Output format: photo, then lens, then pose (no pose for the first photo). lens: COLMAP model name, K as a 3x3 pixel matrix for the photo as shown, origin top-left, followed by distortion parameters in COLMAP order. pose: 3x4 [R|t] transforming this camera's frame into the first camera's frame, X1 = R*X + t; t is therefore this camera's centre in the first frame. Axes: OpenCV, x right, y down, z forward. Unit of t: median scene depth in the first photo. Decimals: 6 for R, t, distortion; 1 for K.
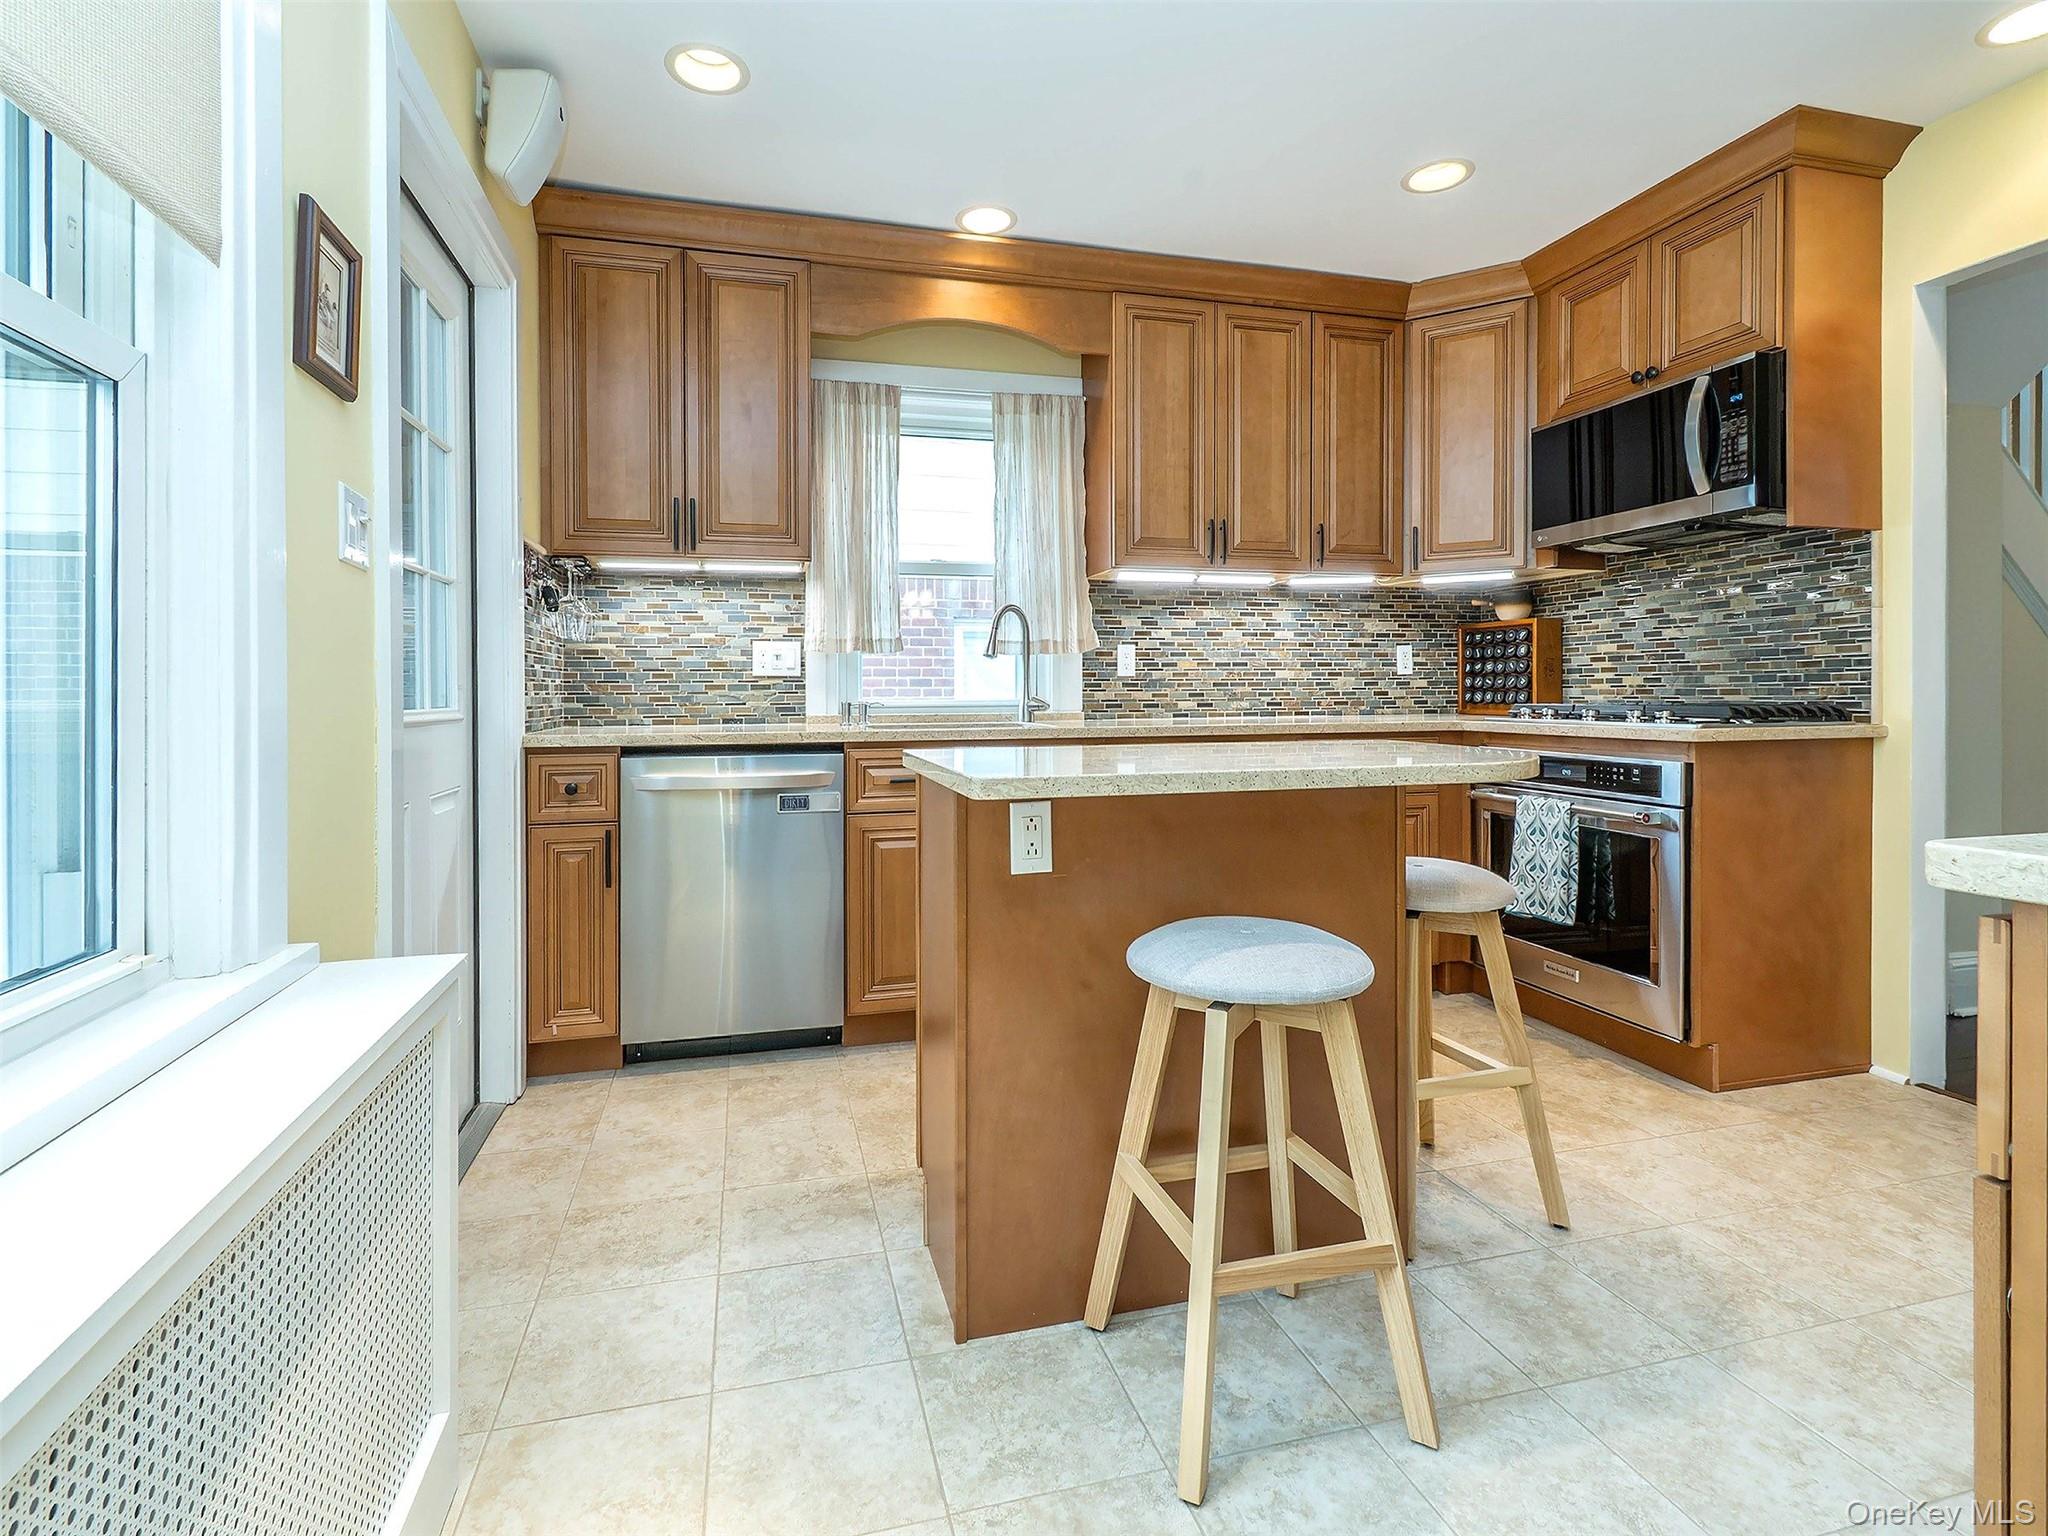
lens RADIAL K [[989.1, 0, 986.3], [0, 989.1, 667.6], [0, 0, 1]] dist [0.014243, -0.006706]
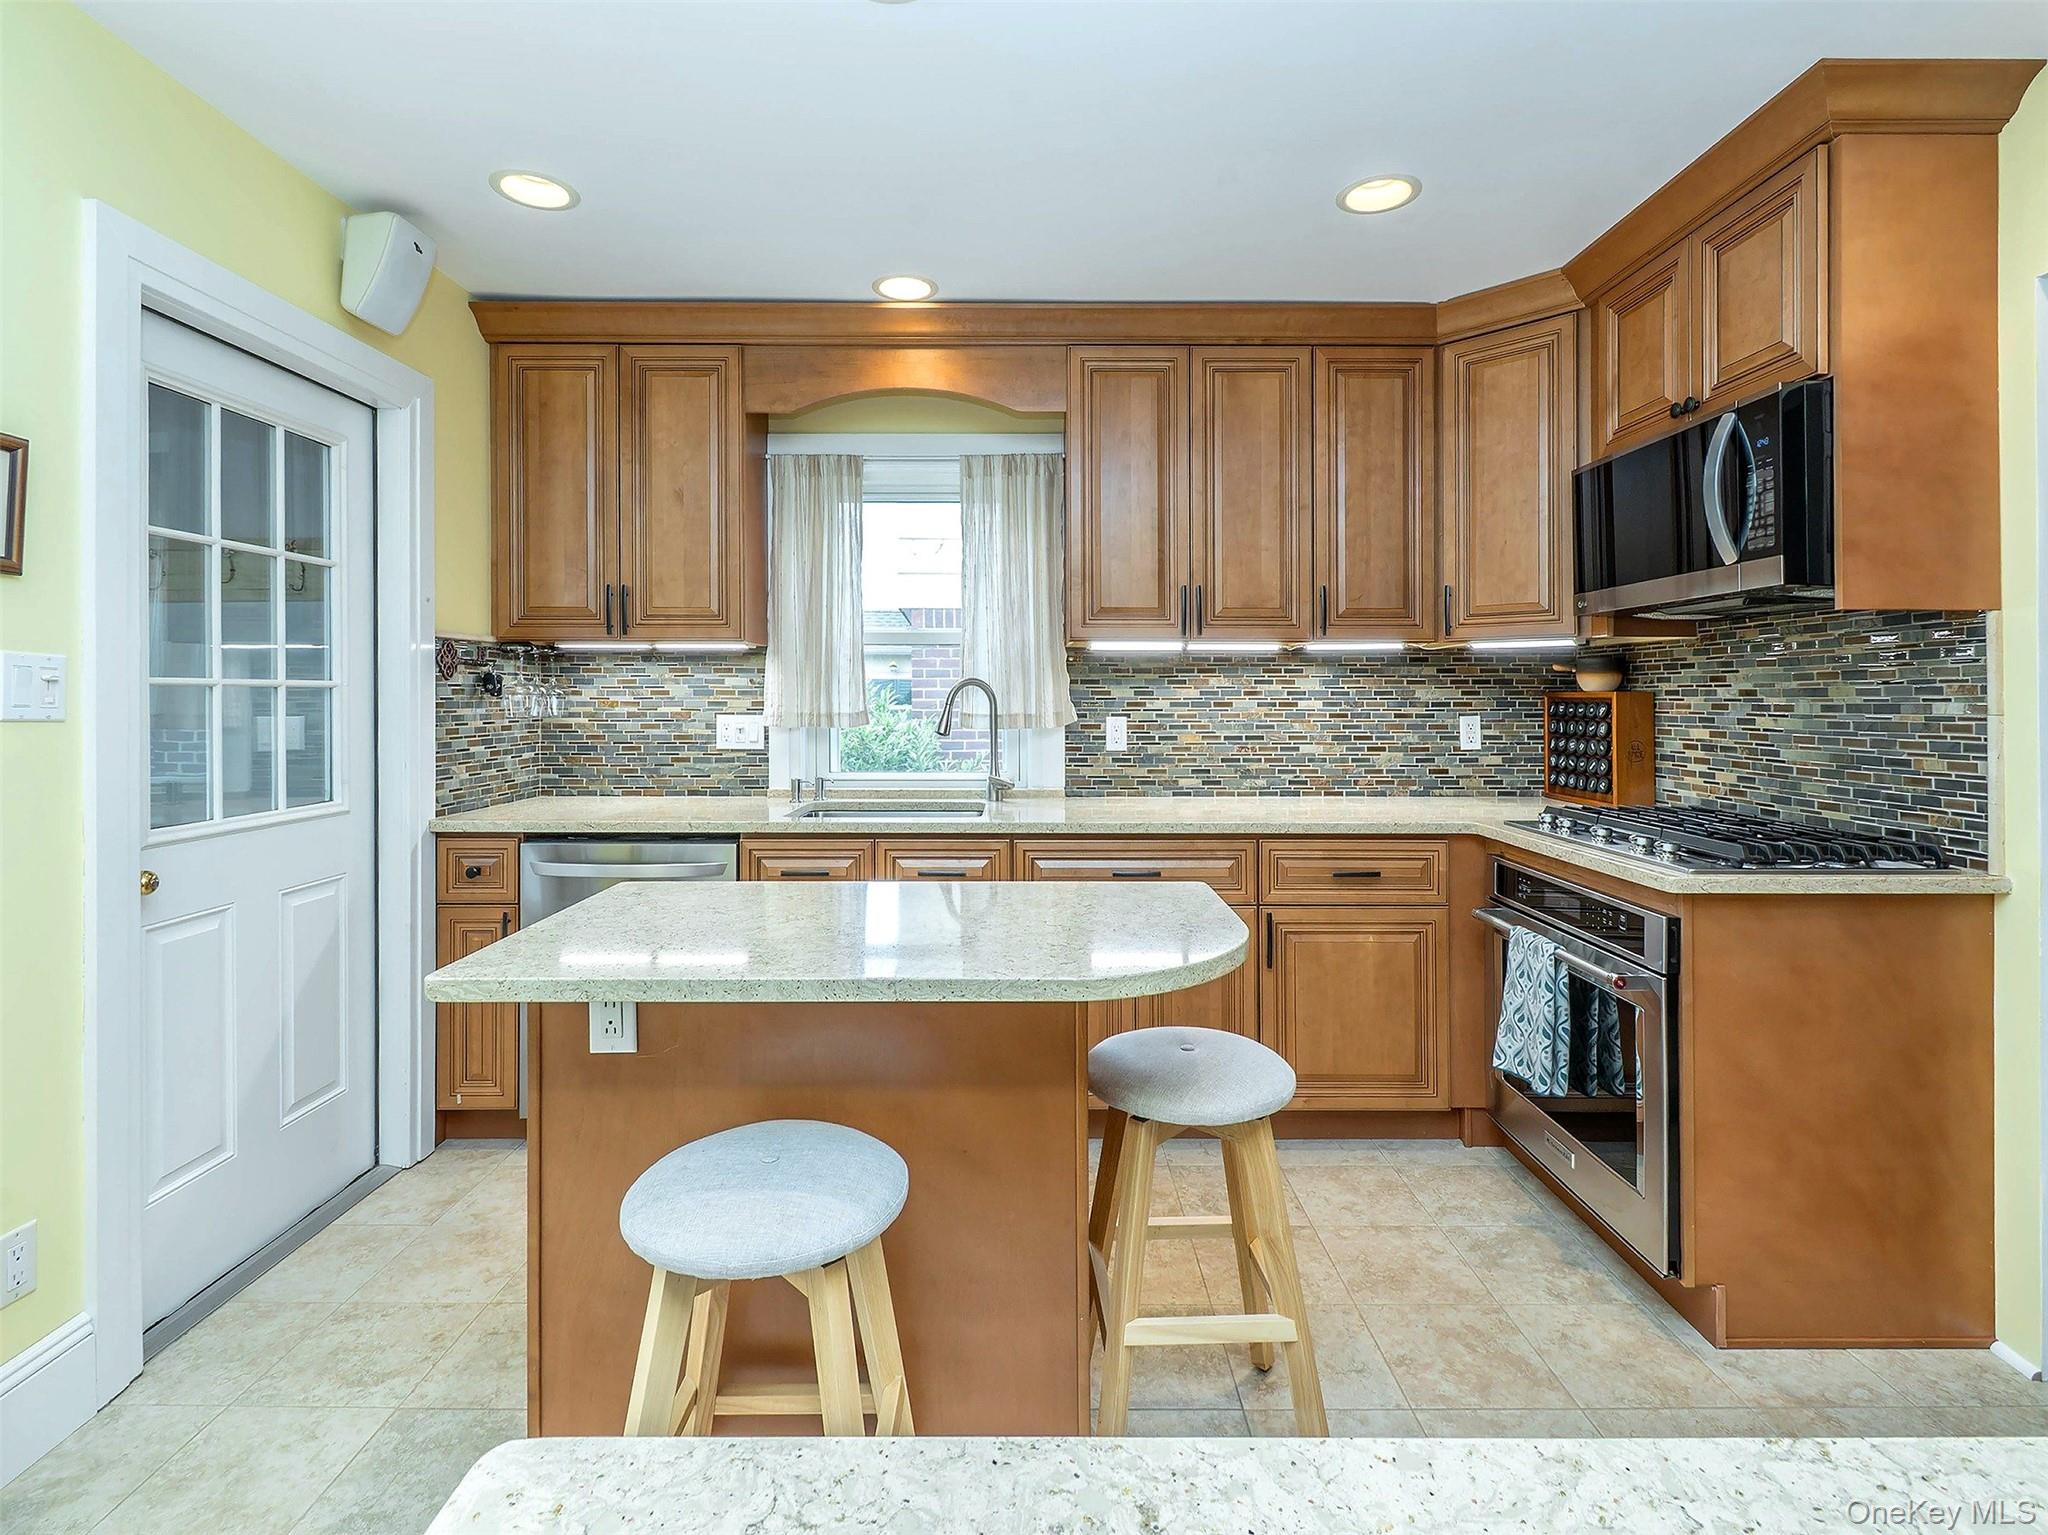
lens RADIAL K [[989.1, 0, 985.9], [0, 989.1, 666.3], [0, 0, 1]] dist [0.014243, -0.006706]
pose [[0.968735, 0.002365, -0.248086, 0.300419], [-0.004857, 0.999944, -0.009431, -0.072202], [0.248049, 0.010341, 0.968692, 0.087990]]
